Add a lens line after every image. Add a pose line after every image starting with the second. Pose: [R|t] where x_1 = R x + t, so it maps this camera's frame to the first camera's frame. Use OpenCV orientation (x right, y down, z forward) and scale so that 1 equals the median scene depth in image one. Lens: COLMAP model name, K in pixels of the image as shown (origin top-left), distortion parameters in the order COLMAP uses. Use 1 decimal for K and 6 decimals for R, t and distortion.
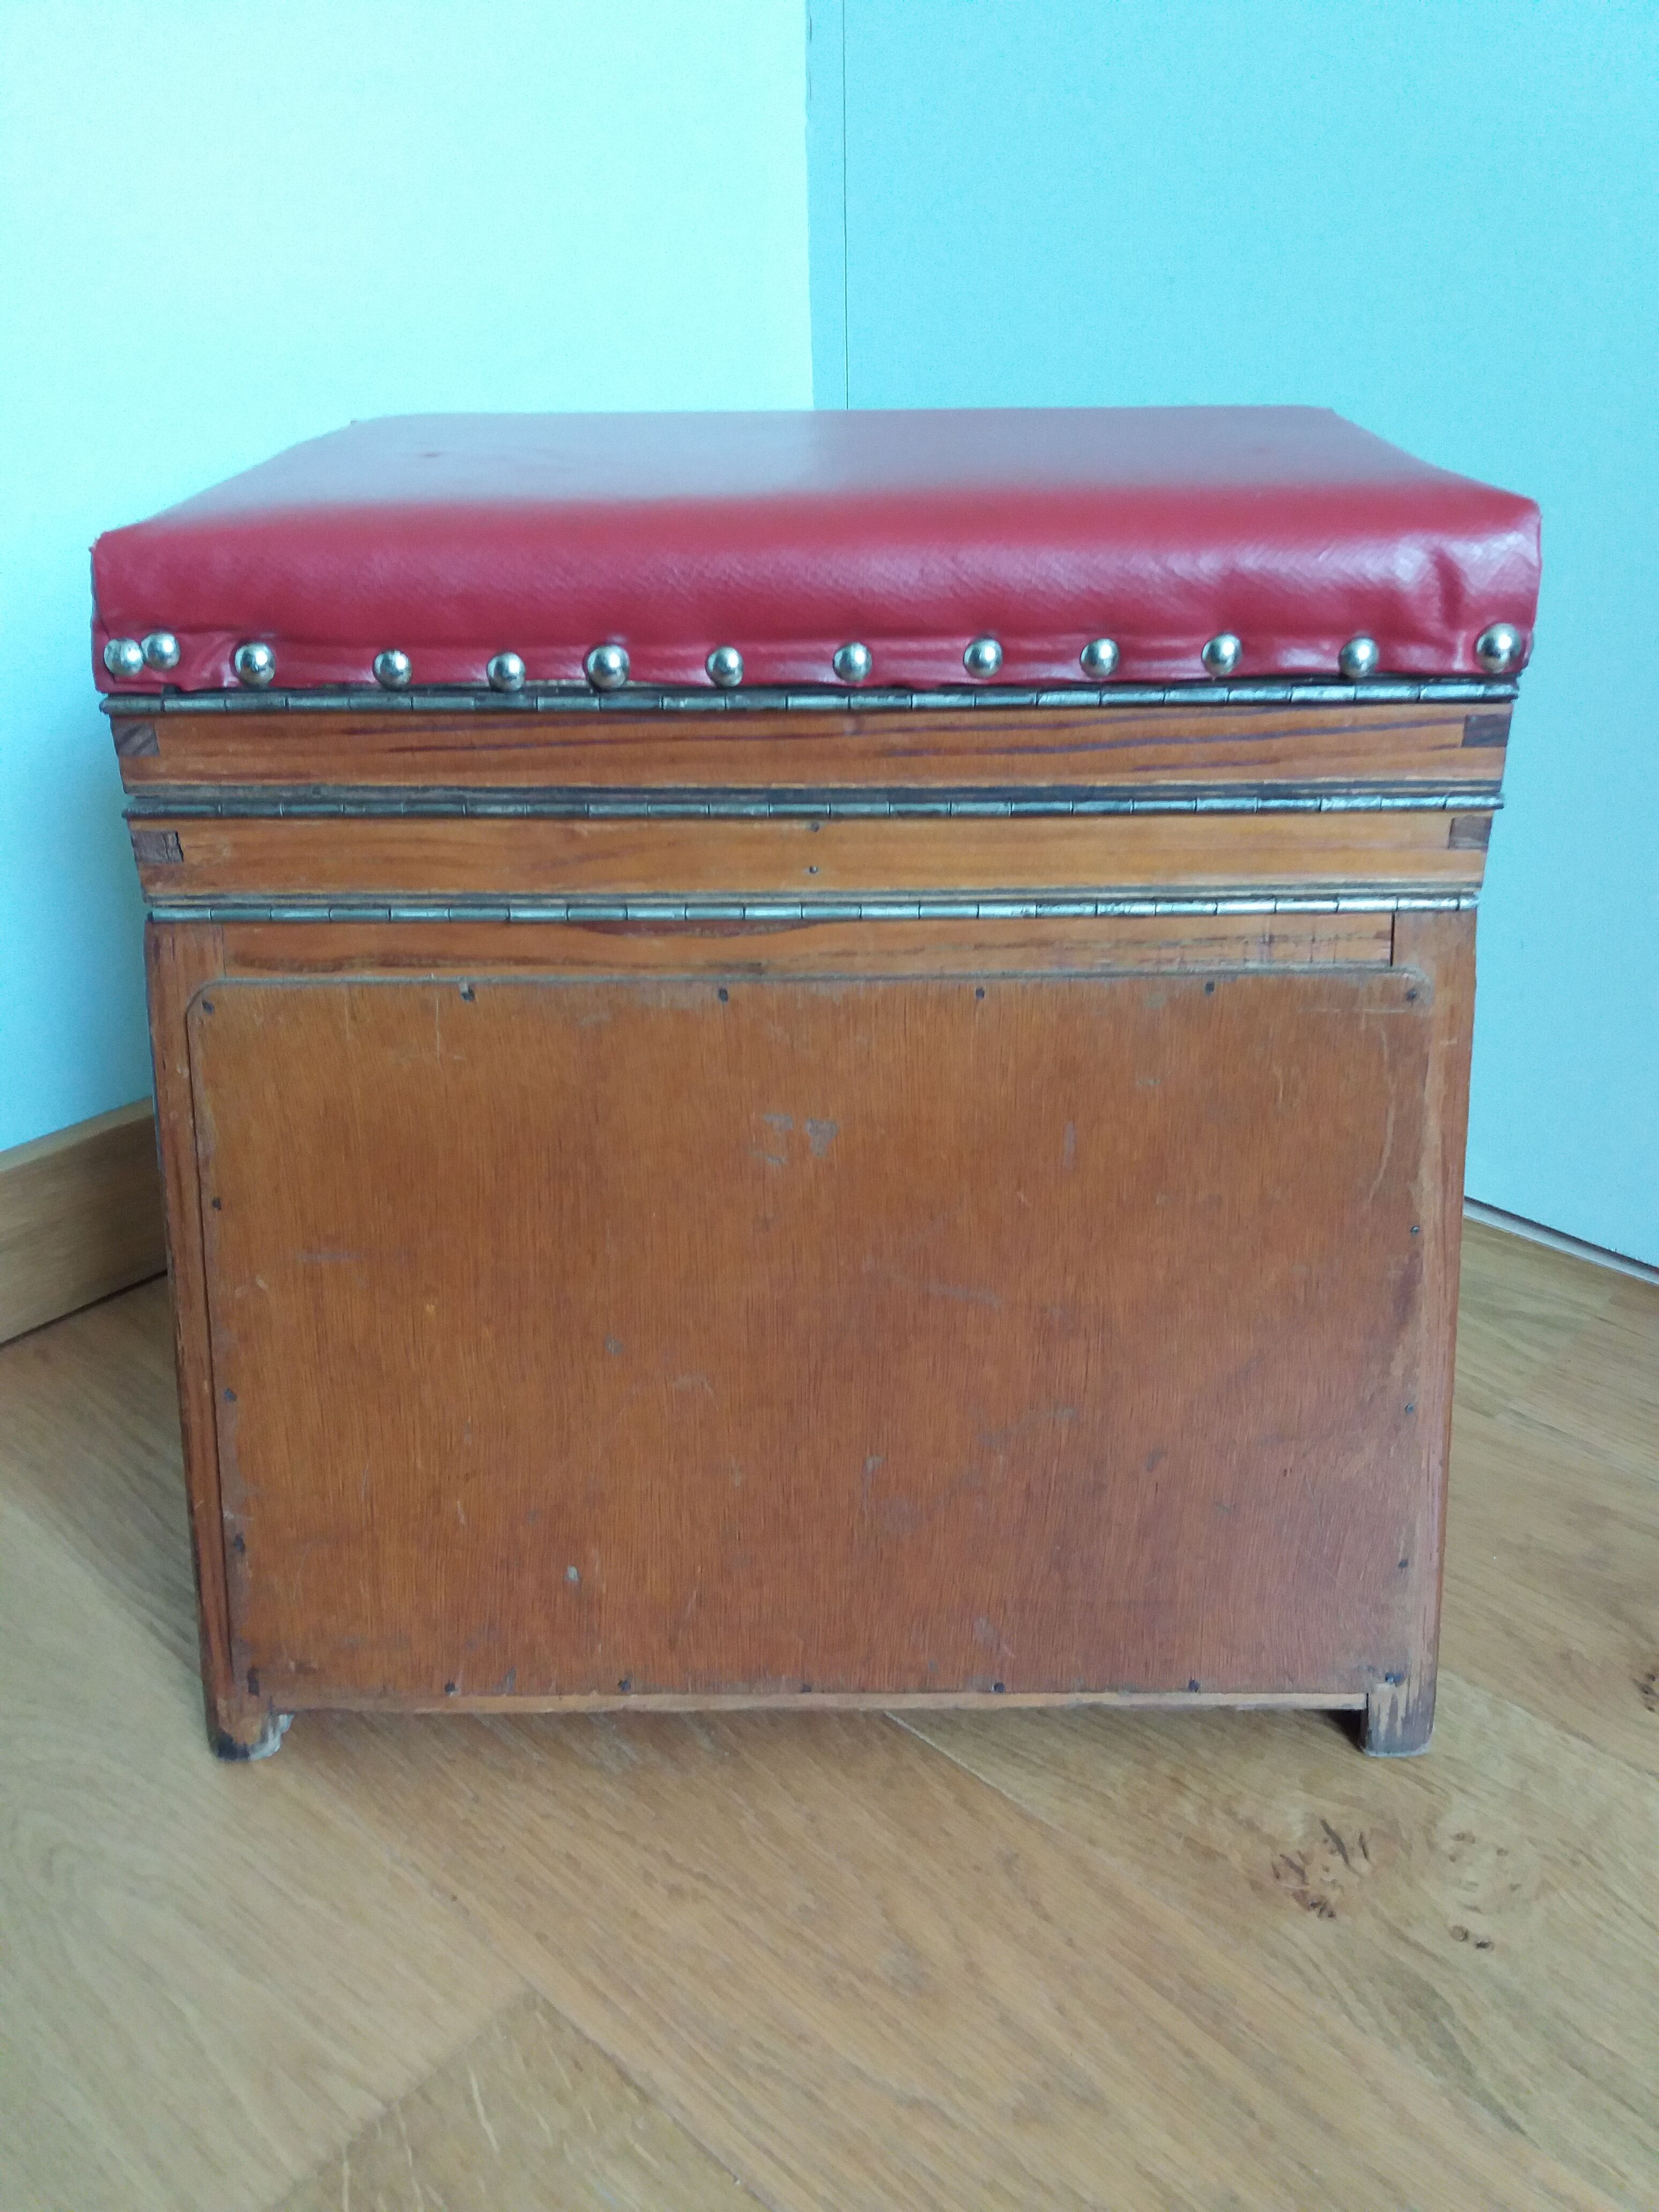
lens RADIAL K [[1798.2, 0, 821.3], [0, 1798.2, 1099.1], [0, 0, 1]] dist [0.115450, -0.270425]
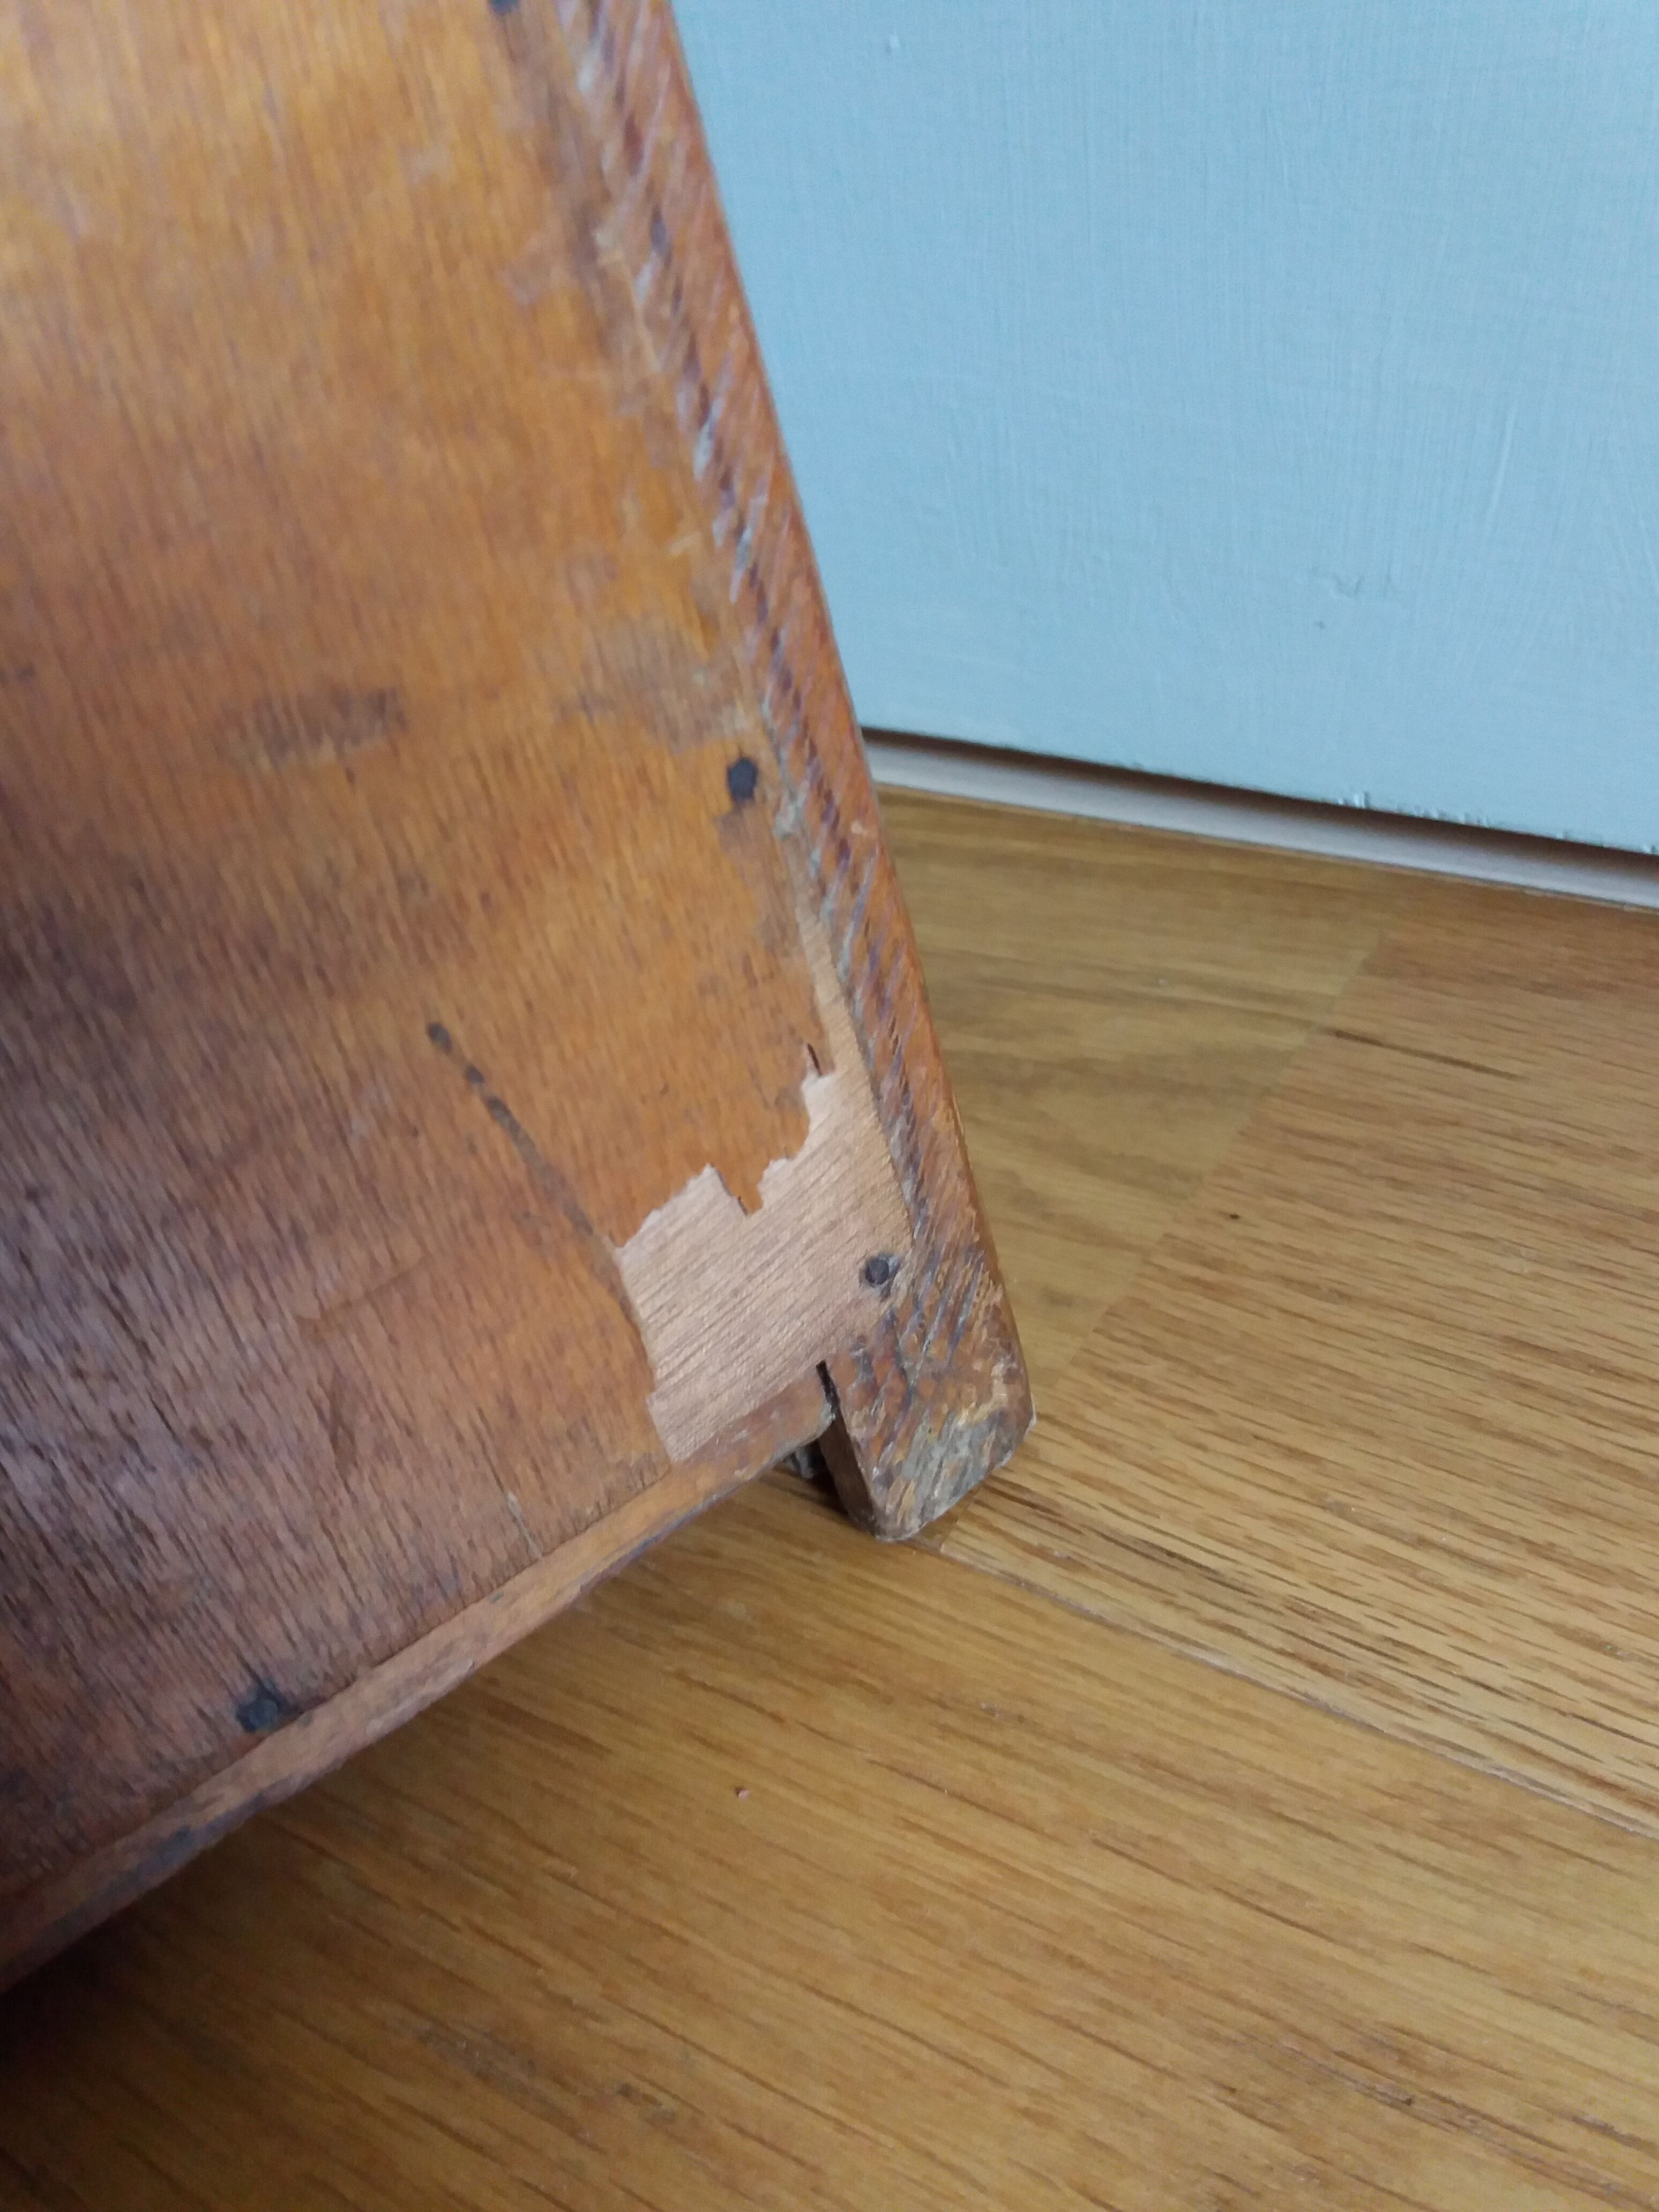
lens RADIAL K [[1798.2, 0, 821.3], [0, 1798.2, 1099.1], [0, 0, 1]] dist [0.115450, -0.270425]
pose [[0.978468, -0.202611, 0.039354, 0.463231], [0.197286, 0.974141, 0.110122, 0.115681], [-0.060648, -0.099987, 0.993139, 0.997662]]
